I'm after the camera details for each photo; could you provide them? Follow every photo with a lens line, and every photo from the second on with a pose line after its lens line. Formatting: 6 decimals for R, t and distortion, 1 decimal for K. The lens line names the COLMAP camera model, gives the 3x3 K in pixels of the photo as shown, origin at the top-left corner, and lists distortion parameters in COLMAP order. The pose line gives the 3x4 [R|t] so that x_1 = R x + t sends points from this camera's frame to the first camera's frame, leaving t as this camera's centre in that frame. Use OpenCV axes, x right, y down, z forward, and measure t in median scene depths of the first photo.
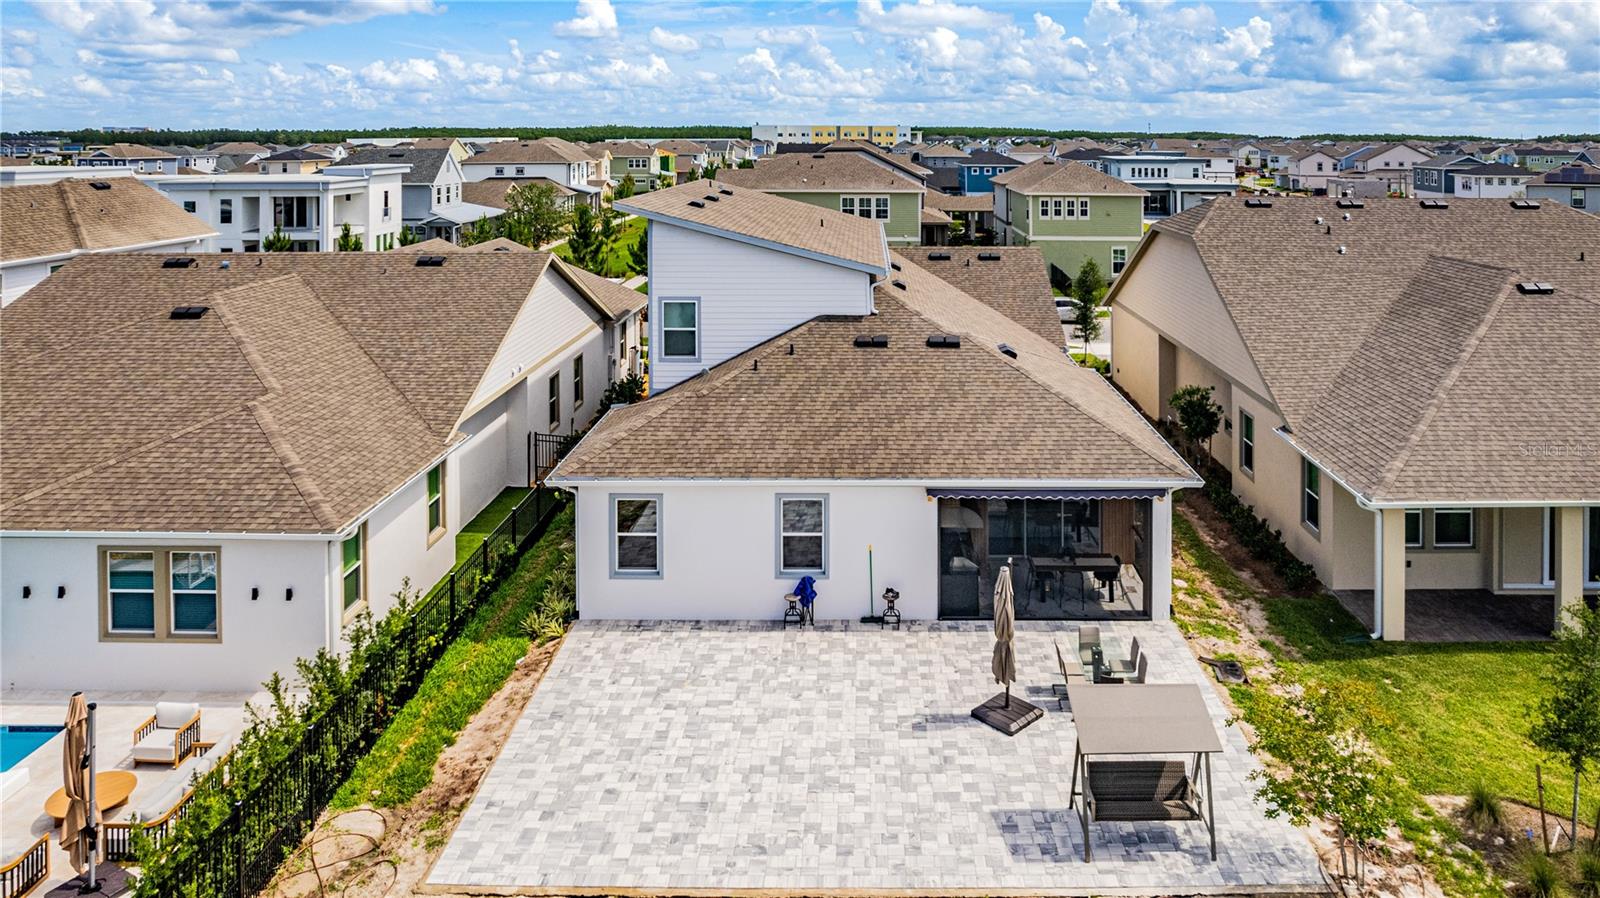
lens RADIAL K [[1062.1, 0, 876.1], [0, 1062.1, 278.2], [0, 0, 1]] dist [-0.099368, 0.085397]
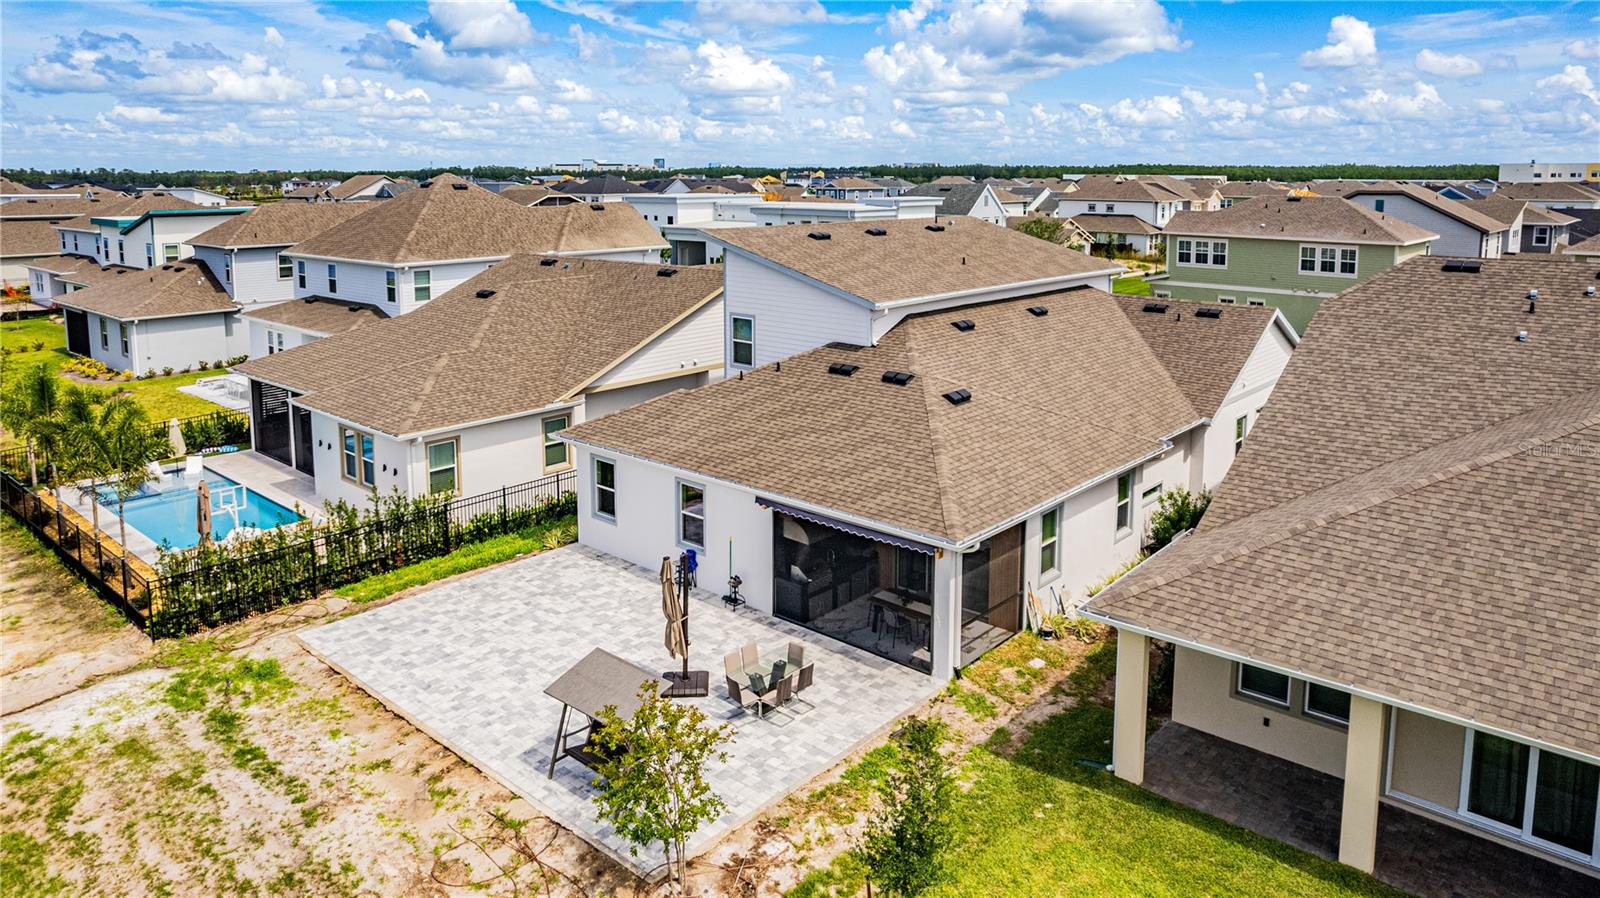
lens RADIAL K [[1042.4, 0, 807.1], [0, 1042.4, 428.4], [0, 0, 1]] dist [-0.082246, 0.080734]
pose [[0.745822, 0.157205, -0.647330, 1.005674], [-0.086631, 0.986392, 0.139735, -0.038184], [0.660488, -0.048139, 0.749292, 0.266714]]
